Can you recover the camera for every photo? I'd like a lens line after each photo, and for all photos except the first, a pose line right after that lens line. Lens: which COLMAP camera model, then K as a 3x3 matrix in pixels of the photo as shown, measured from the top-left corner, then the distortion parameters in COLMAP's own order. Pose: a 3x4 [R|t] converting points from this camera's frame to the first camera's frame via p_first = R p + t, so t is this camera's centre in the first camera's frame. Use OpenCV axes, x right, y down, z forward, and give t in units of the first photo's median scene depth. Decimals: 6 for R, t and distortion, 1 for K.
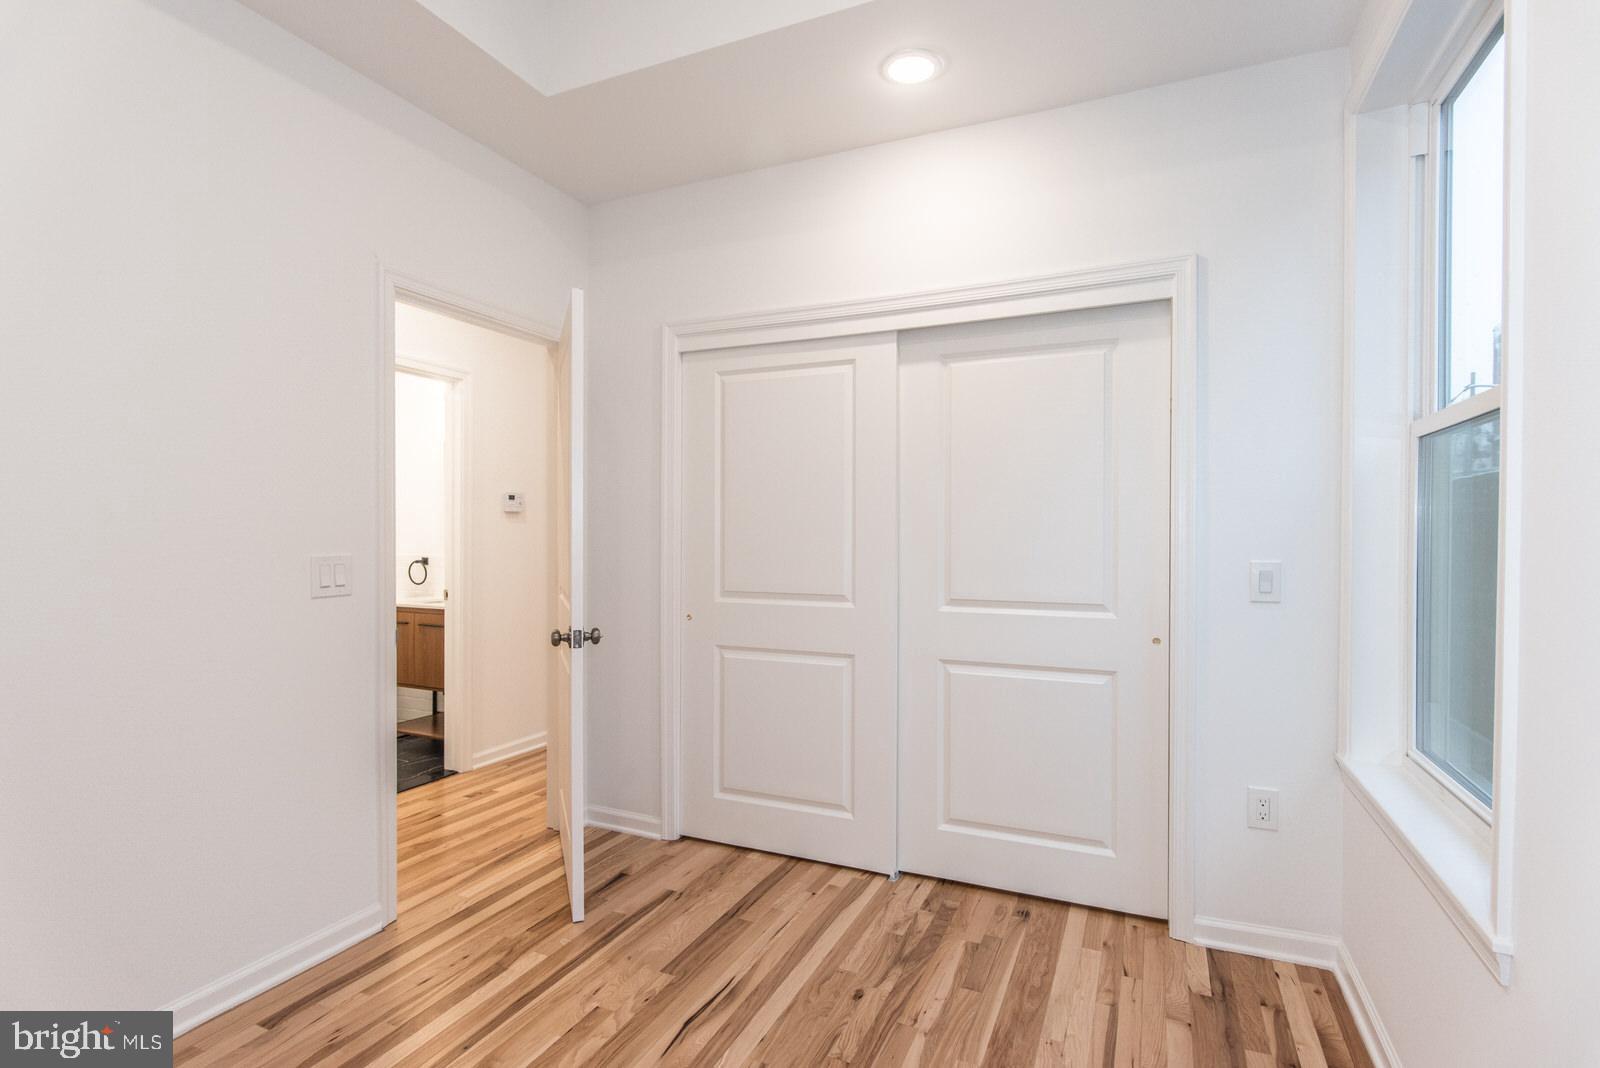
lens RADIAL K [[814.2, 0, 798.0], [0, 814.2, 534.7], [0, 0, 1]] dist [0.006970, -0.004166]
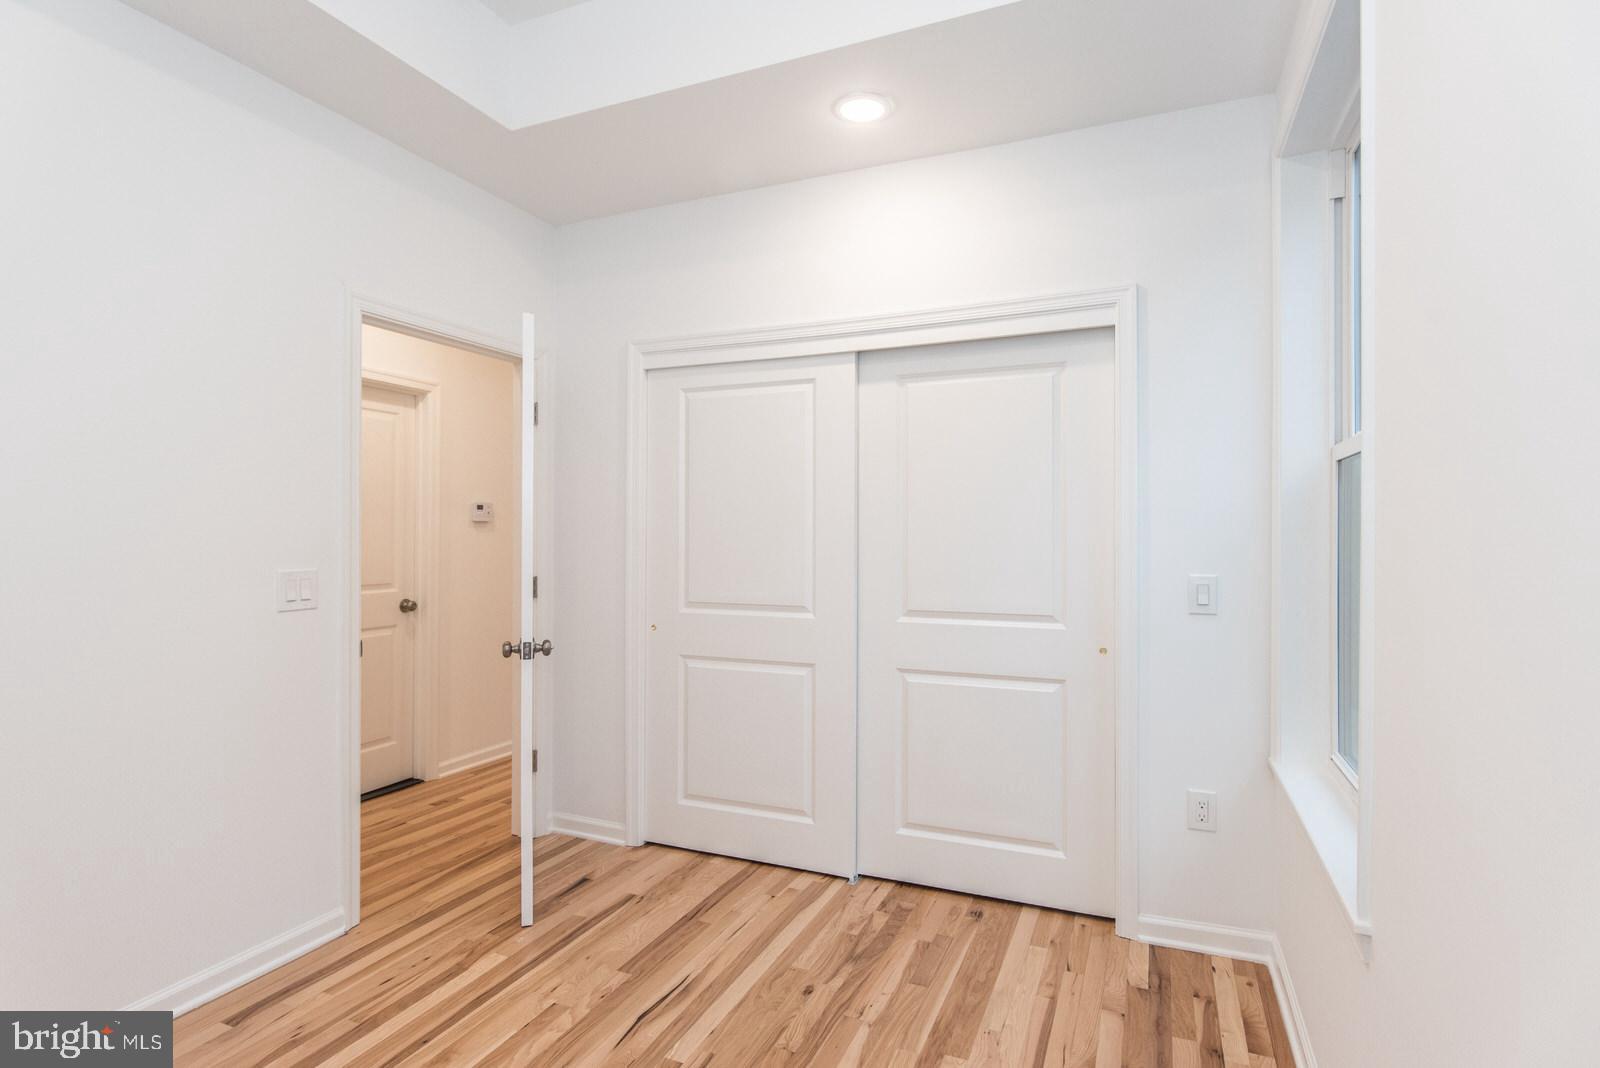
lens RADIAL K [[814.2, 0, 801.0], [0, 814.2, 535.5], [0, 0, 1]] dist [0.006970, -0.004166]
pose [[0.999468, 0.003822, 0.032403, 0.022217], [-0.003509, 0.999947, -0.009701, -0.006466], [-0.032438, 0.009582, 0.999428, -0.038859]]
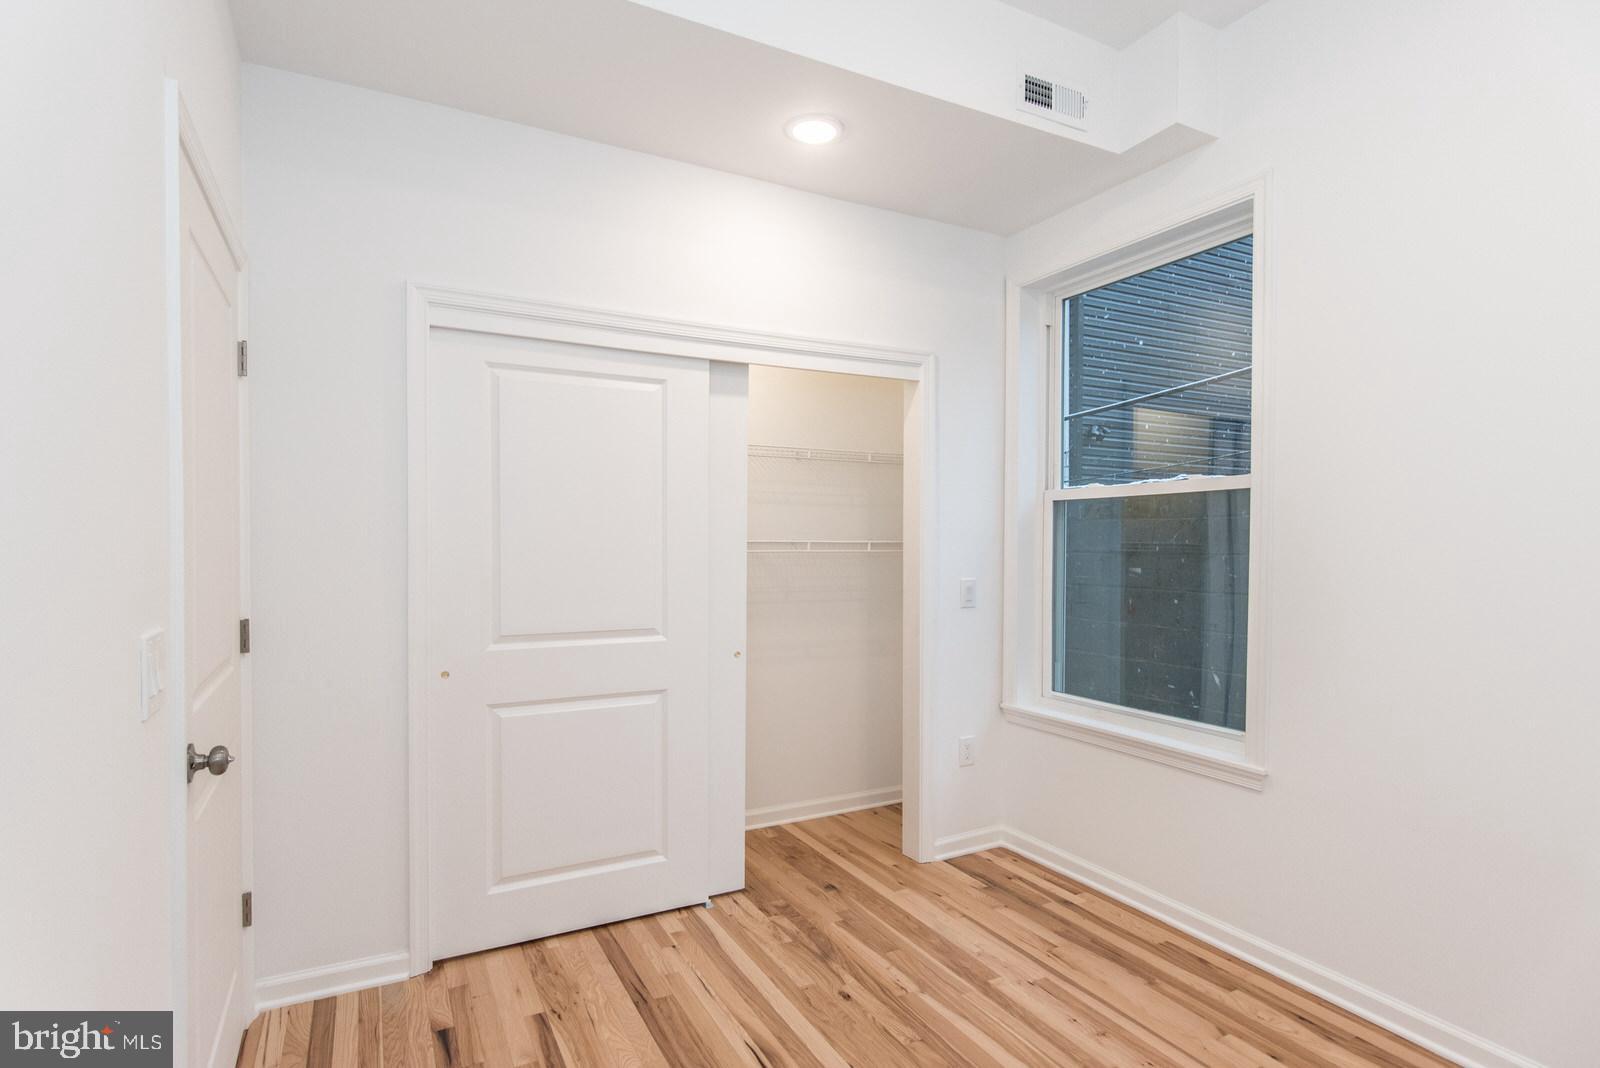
lens RADIAL K [[814.2, 0, 765.4], [0, 814.2, 565.6], [0, 0, 1]] dist [0.006970, -0.004166]
pose [[0.608572, -0.017904, 0.793296, -0.730618], [0.006217, 0.999822, 0.017797, -0.017166], [-0.793474, -0.005899, 0.608575, 0.385694]]
